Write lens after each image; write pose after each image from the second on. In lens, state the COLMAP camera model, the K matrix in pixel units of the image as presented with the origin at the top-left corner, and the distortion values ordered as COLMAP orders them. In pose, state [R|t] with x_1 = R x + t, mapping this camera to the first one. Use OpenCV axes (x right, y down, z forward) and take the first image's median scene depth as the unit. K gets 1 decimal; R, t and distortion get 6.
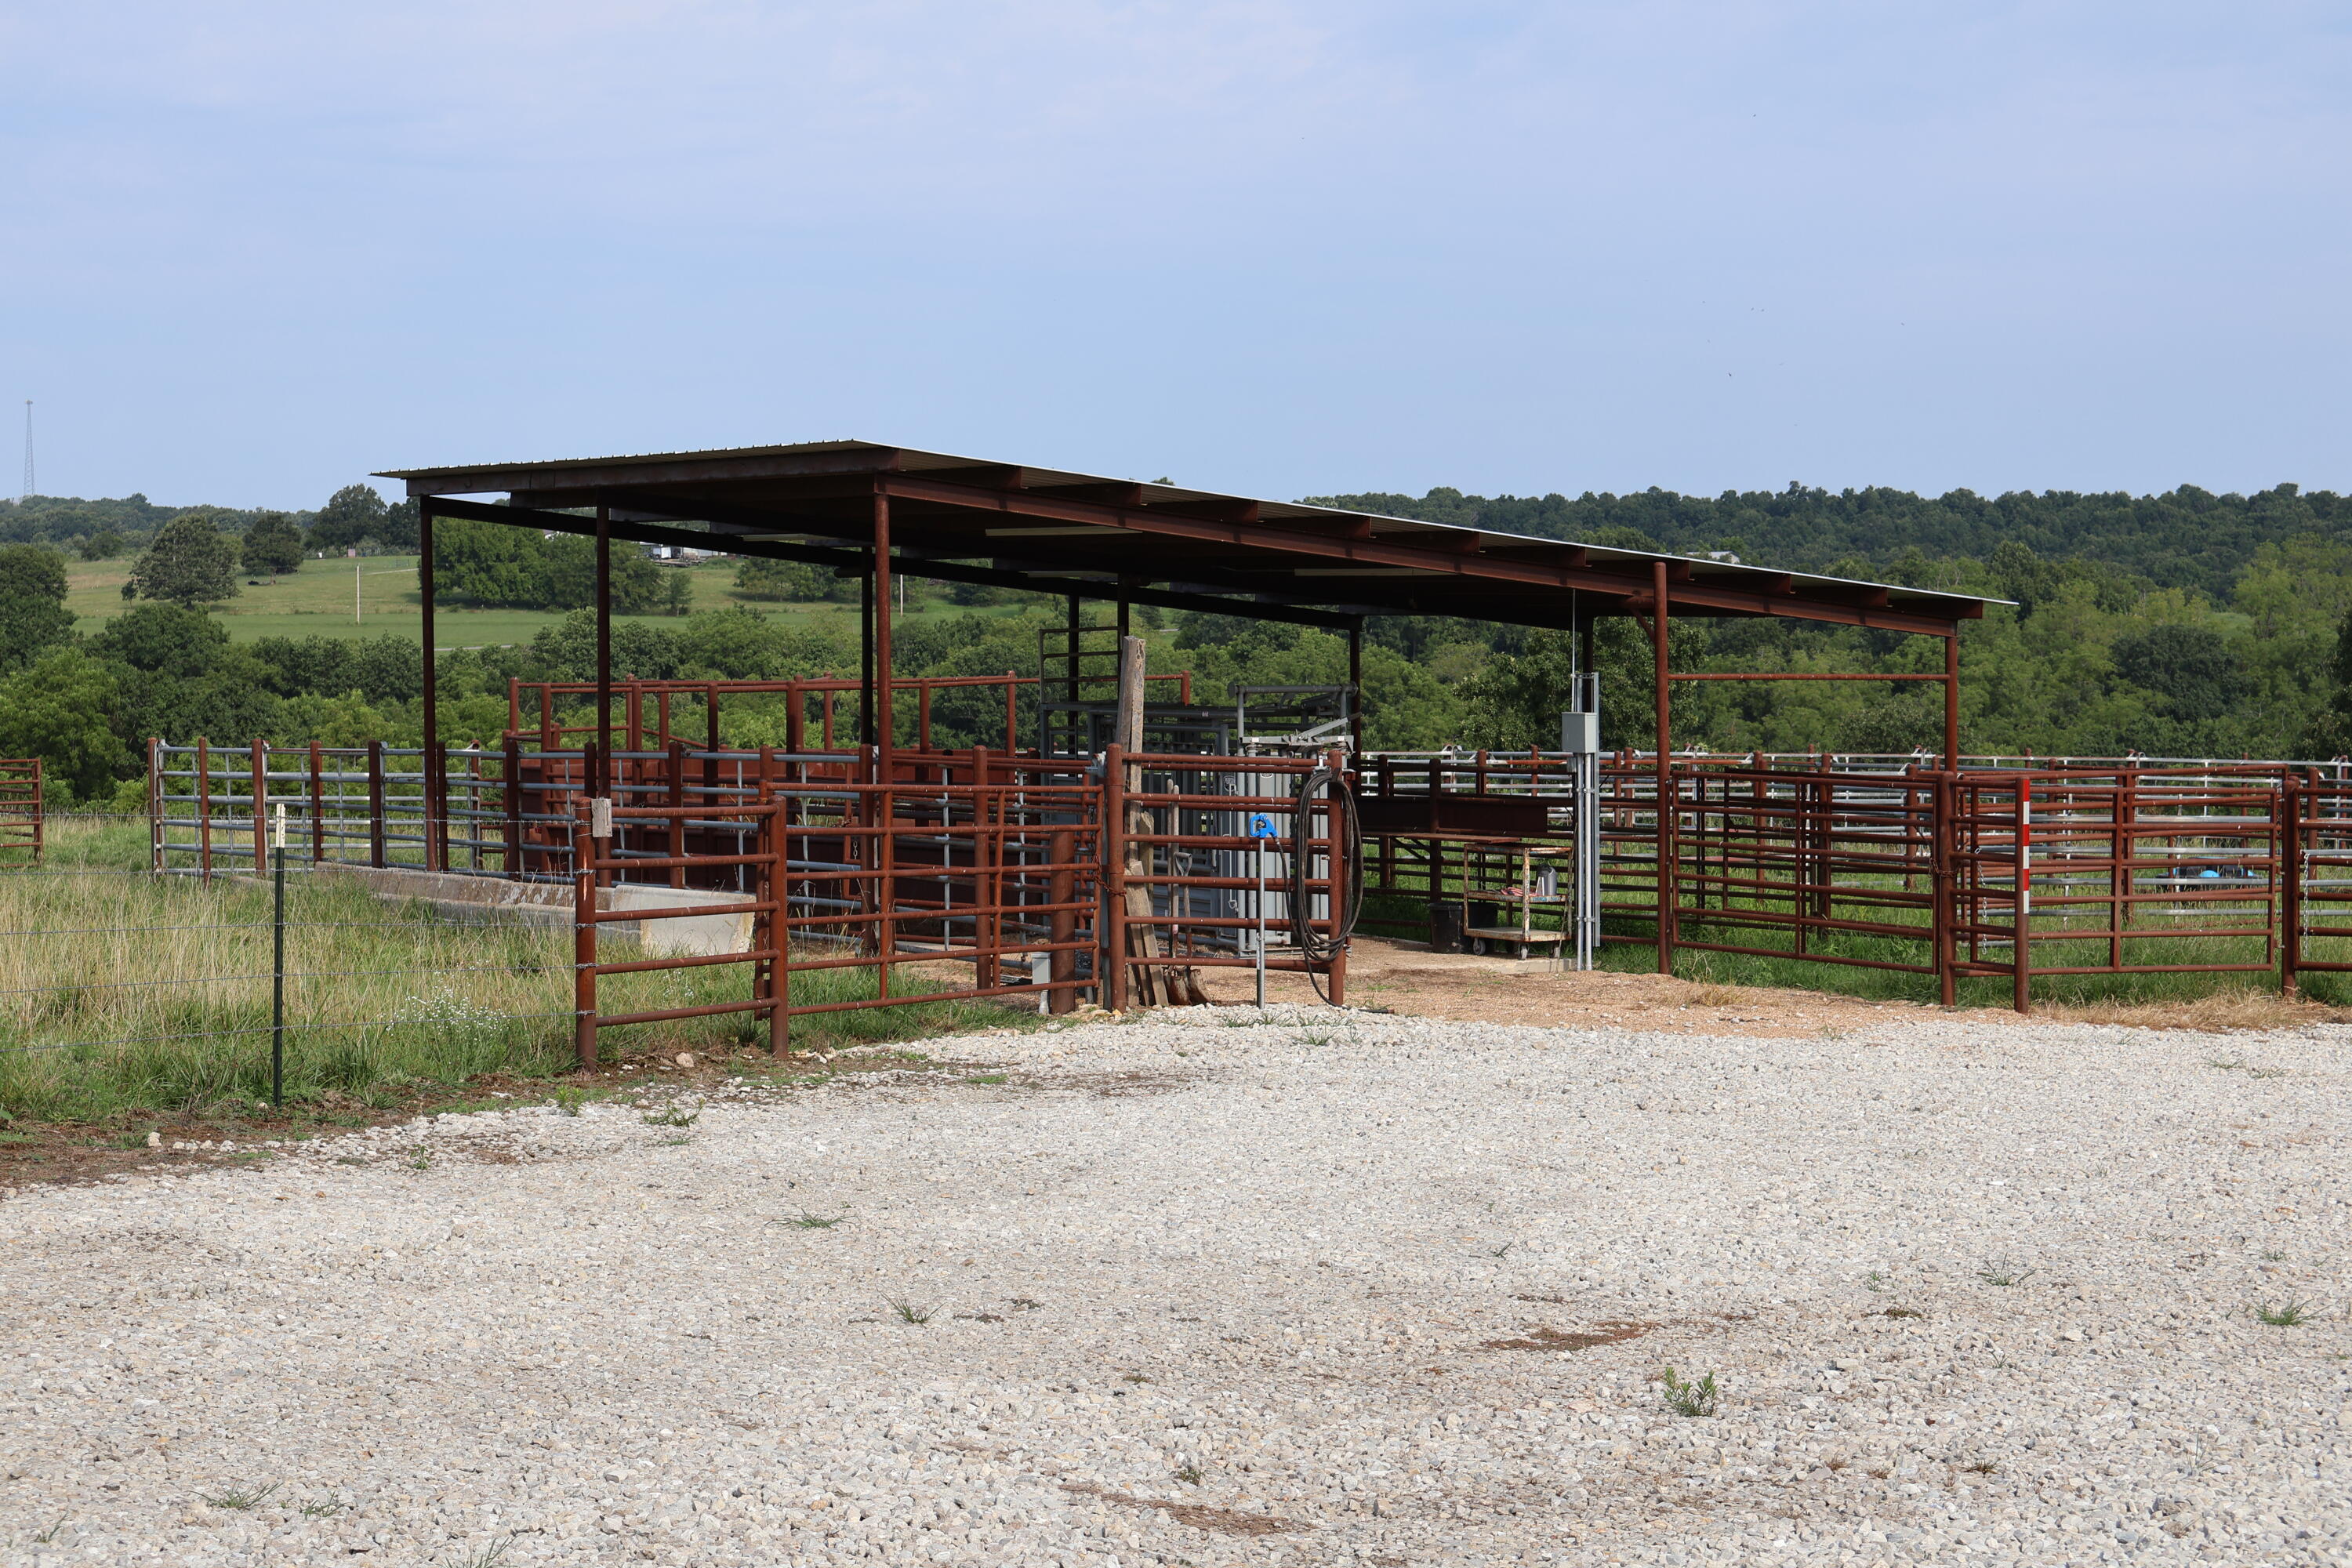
lens RADIAL K [[4435.5, 0, 1176.0], [0, 4435.5, 784.0], [0, 0, 1]] dist [0.012390, 0.107019]
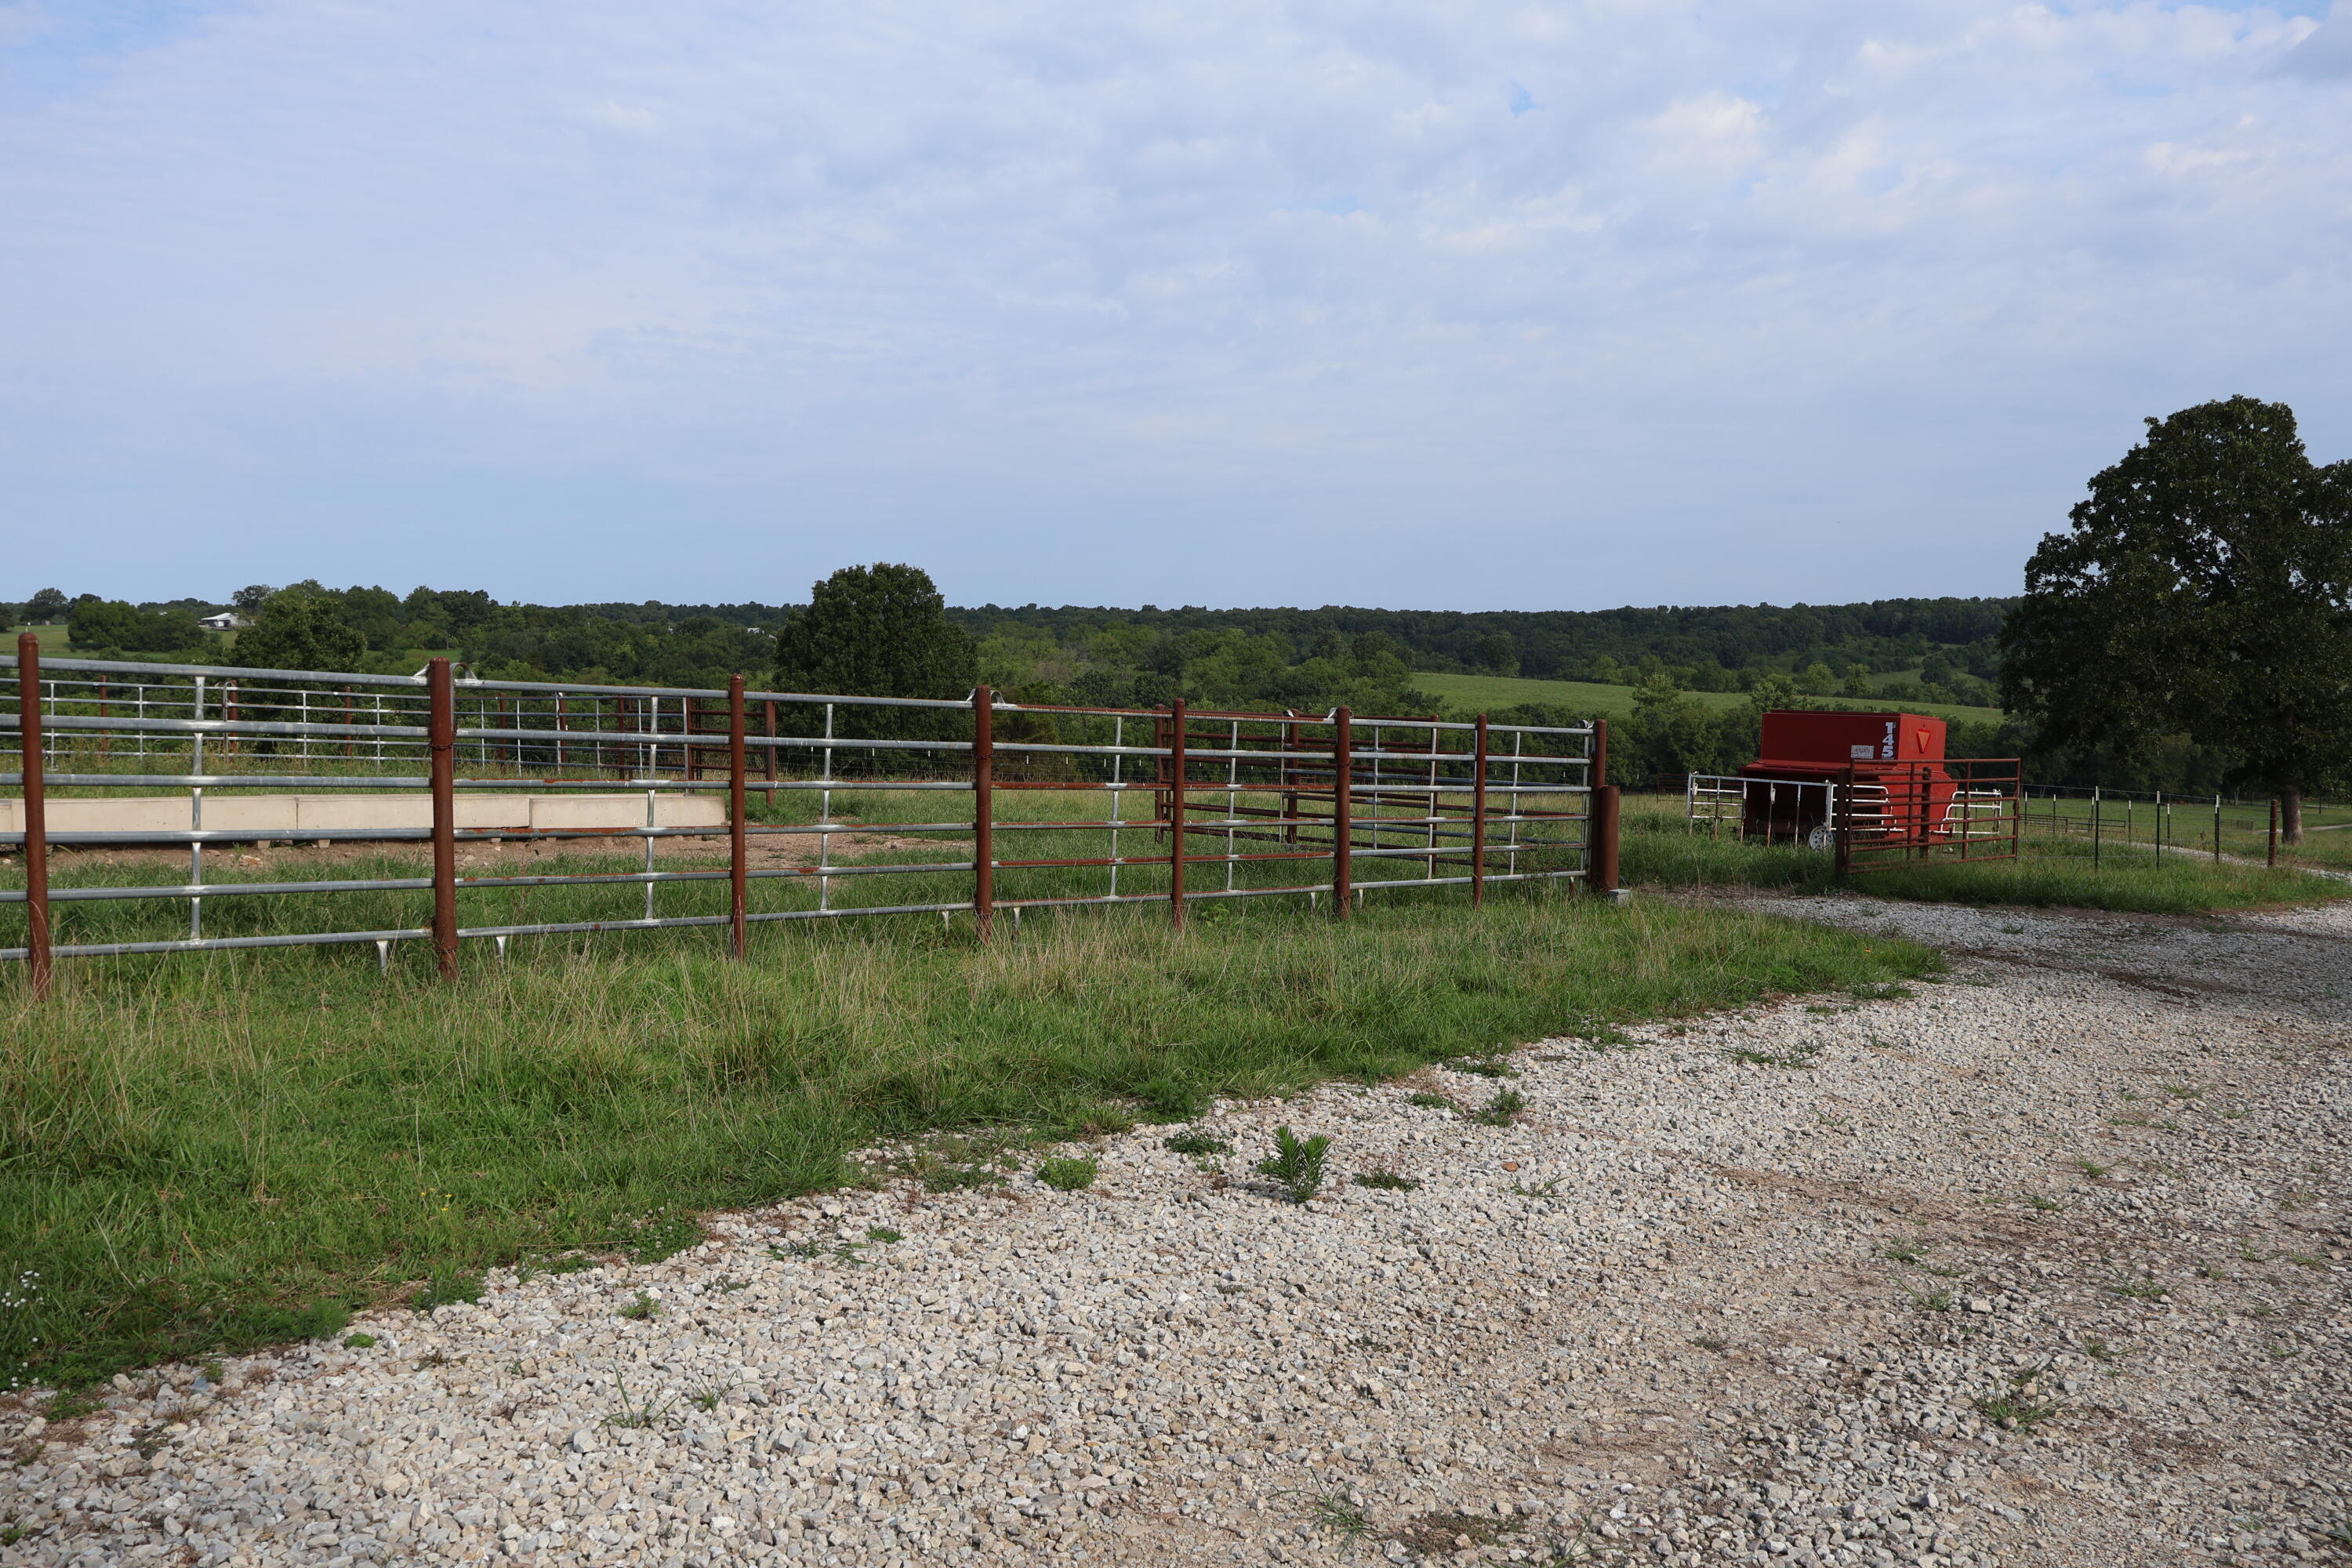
lens RADIAL K [[1942.2, 0, 1172.8], [0, 1942.2, 790.1], [0, 0, 1]] dist [-0.008622, 0.004944]
pose [[0.953758, -0.015693, 0.300166, 0.035245], [0.007468, 0.999565, 0.028530, 0.000854], [-0.300483, -0.024969, 0.953460, 0.045095]]
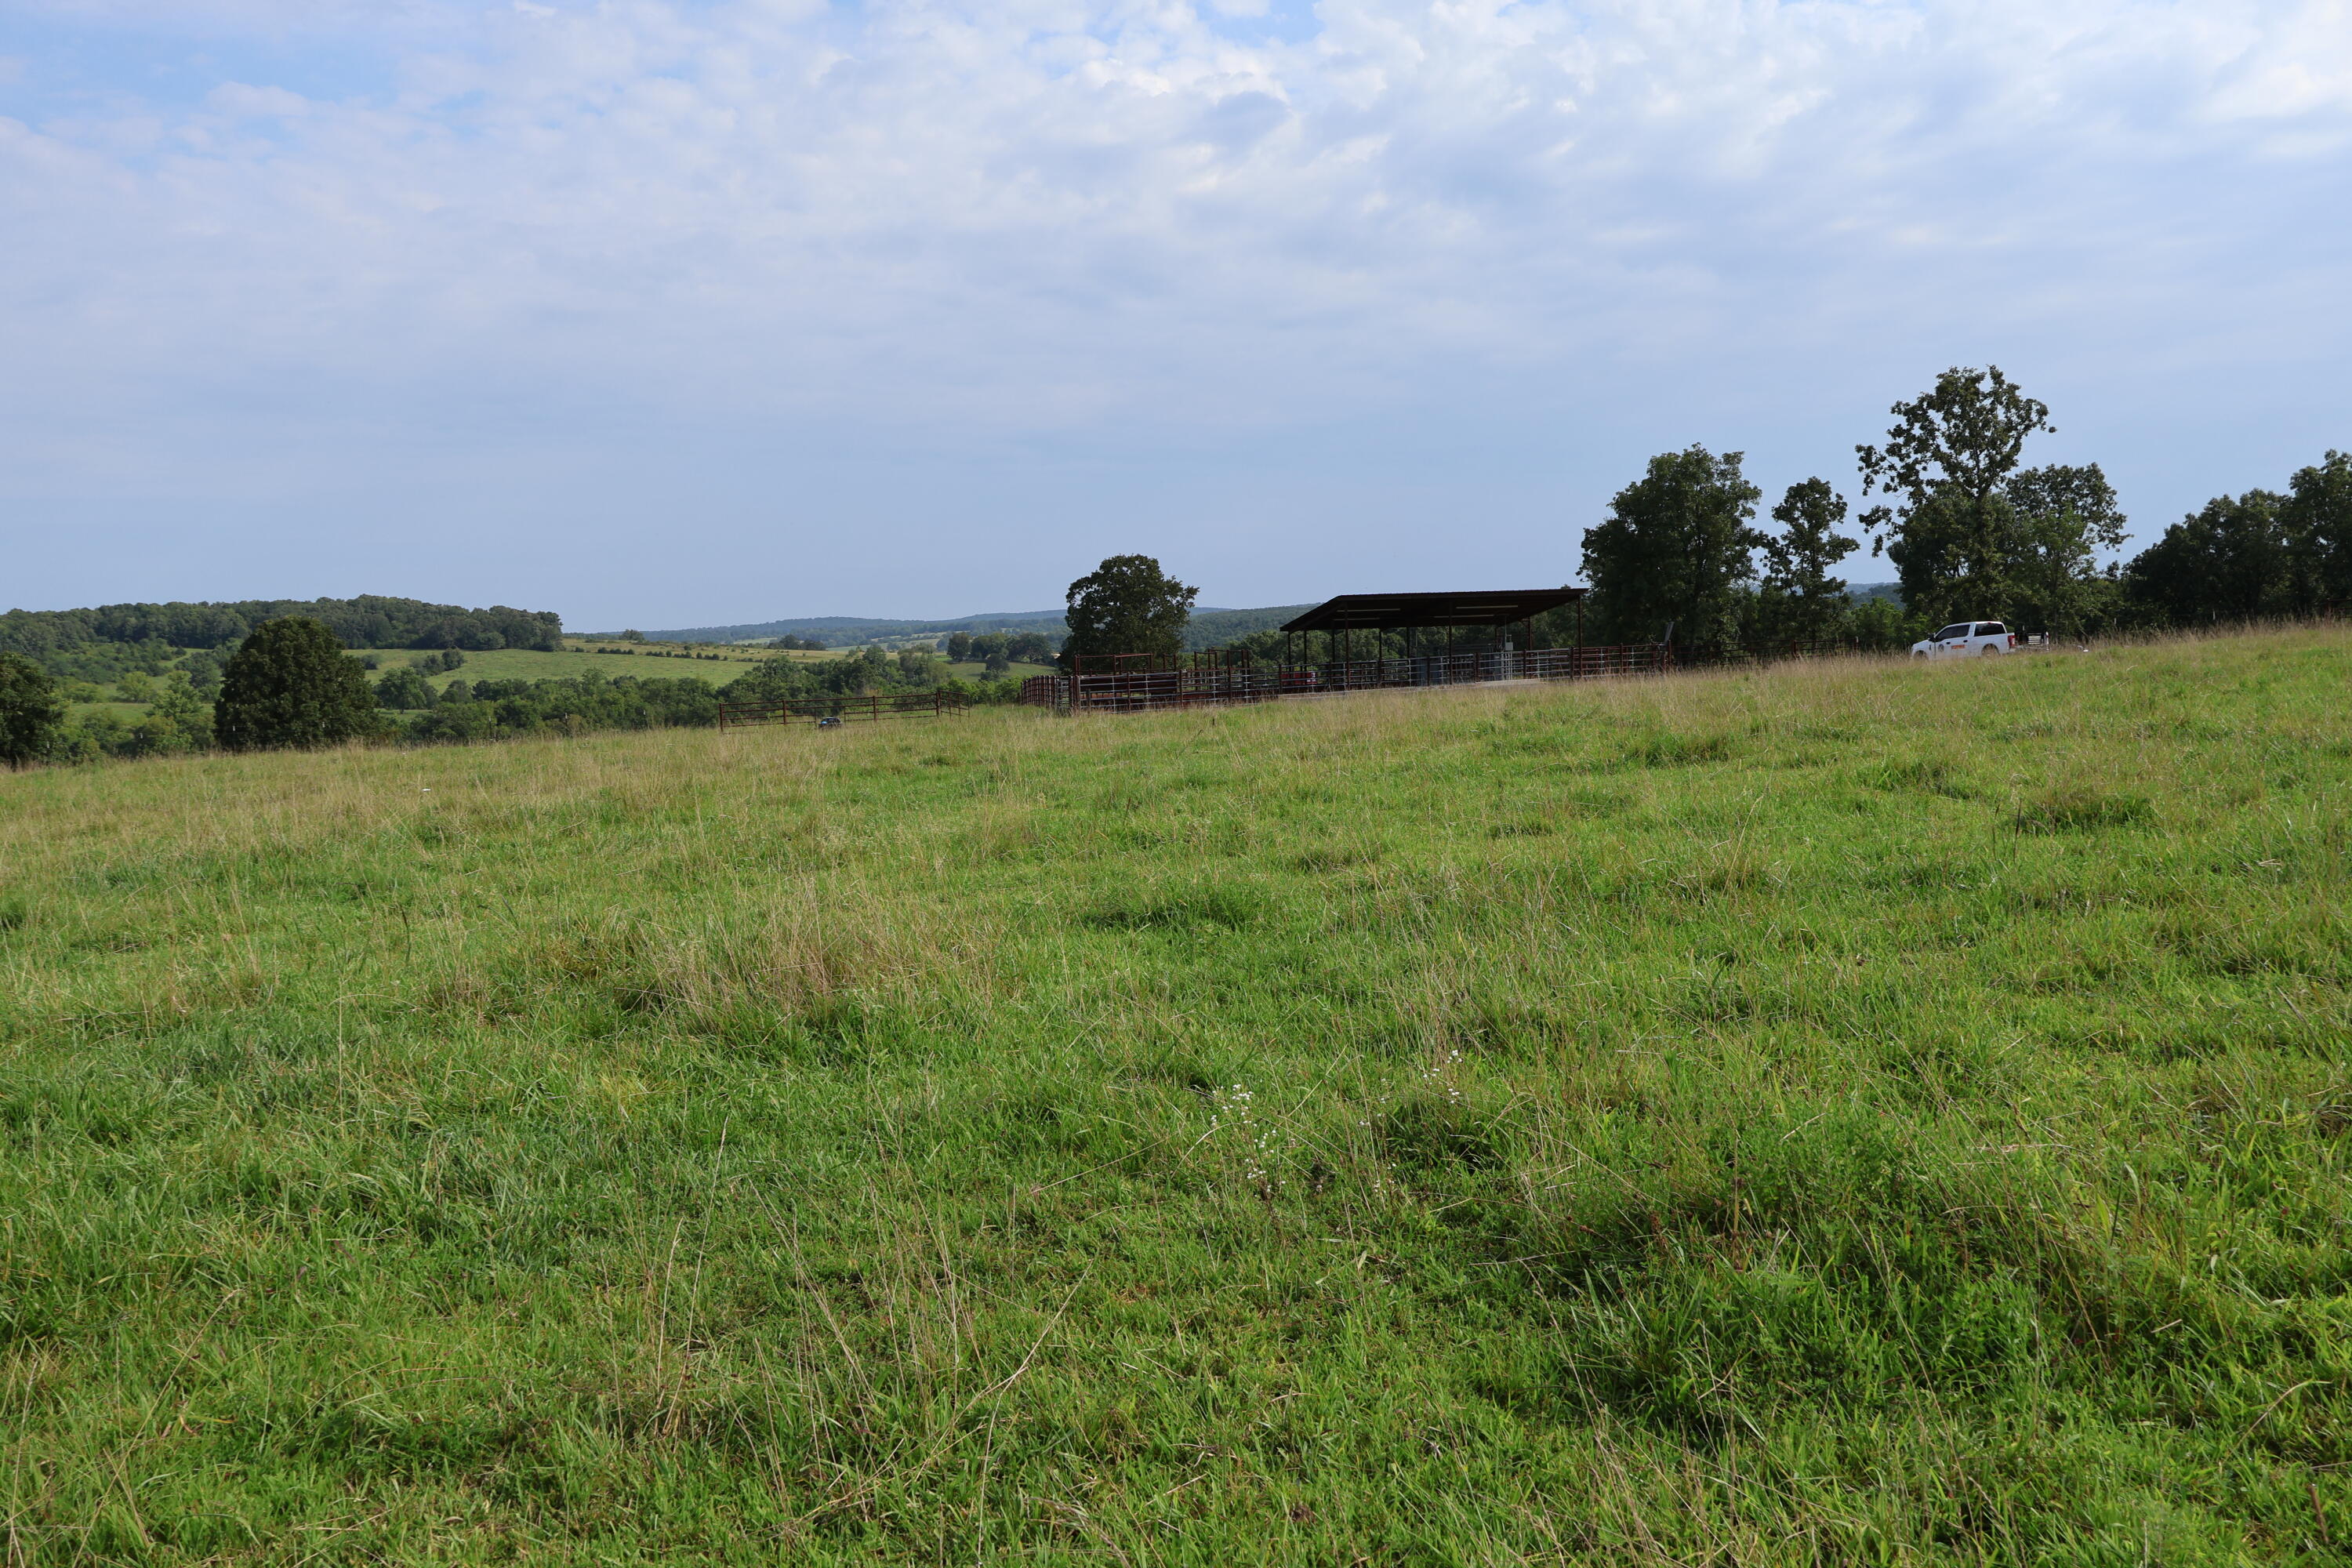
lens RADIAL K [[1946.6, 0, 1182.0], [0, 1946.6, 792.3], [0, 0, 1]] dist [-0.004899, 0.002453]
pose [[0.350496, -0.081366, 0.933023, -0.107497], [0.062081, 0.996046, 0.063541, -0.000647], [-0.934504, 0.035652, 0.354162, 0.029796]]
